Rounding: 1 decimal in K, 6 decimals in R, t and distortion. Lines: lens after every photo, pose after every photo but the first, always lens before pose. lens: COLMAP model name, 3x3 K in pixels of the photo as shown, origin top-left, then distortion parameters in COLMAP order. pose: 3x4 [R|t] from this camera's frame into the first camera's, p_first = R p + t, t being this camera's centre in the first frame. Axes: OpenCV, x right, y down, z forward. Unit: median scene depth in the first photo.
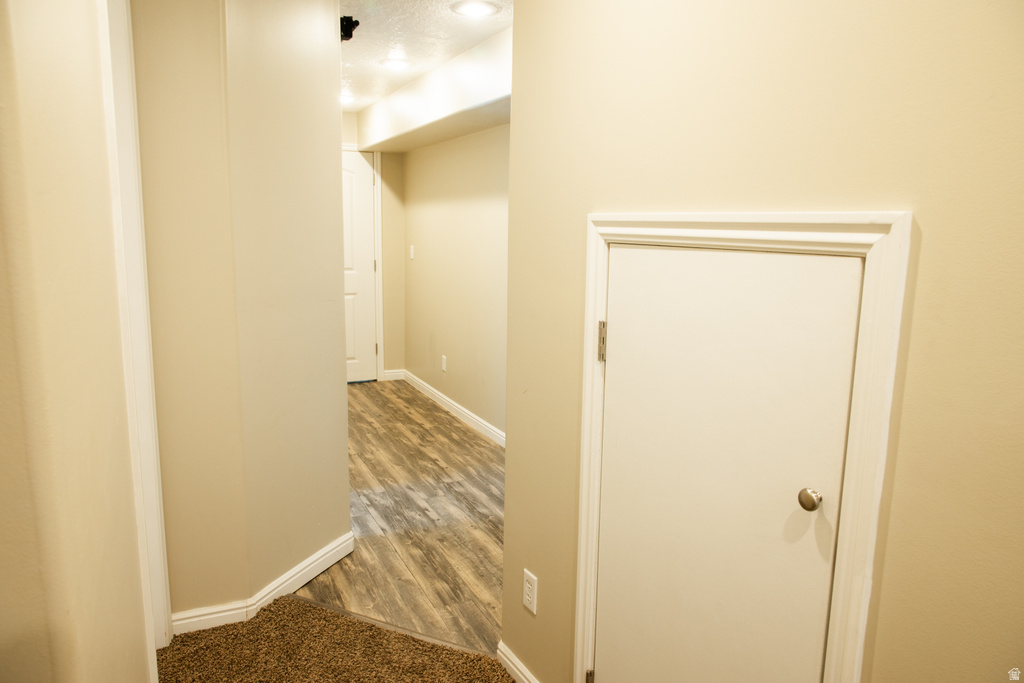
lens RADIAL K [[695.3, 0, 510.1], [0, 695.3, 342.6], [0, 0, 1]] dist [-0.052365, 0.043678]
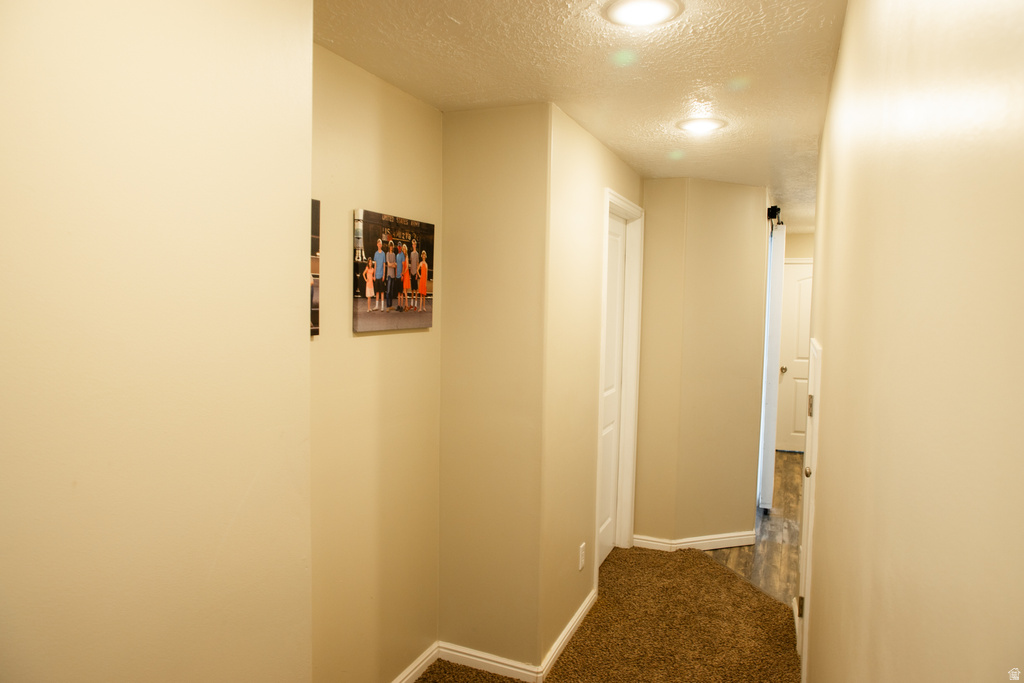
lens RADIAL K [[695.3, 0, 511.5], [0, 695.3, 342.2], [0, 0, 1]] dist [-0.052365, 0.043678]
pose [[0.672742, 0.044958, -0.738510, 0.588000], [-0.132987, 0.989244, -0.060922, 0.030501], [0.727827, 0.139197, 0.671485, -0.528616]]
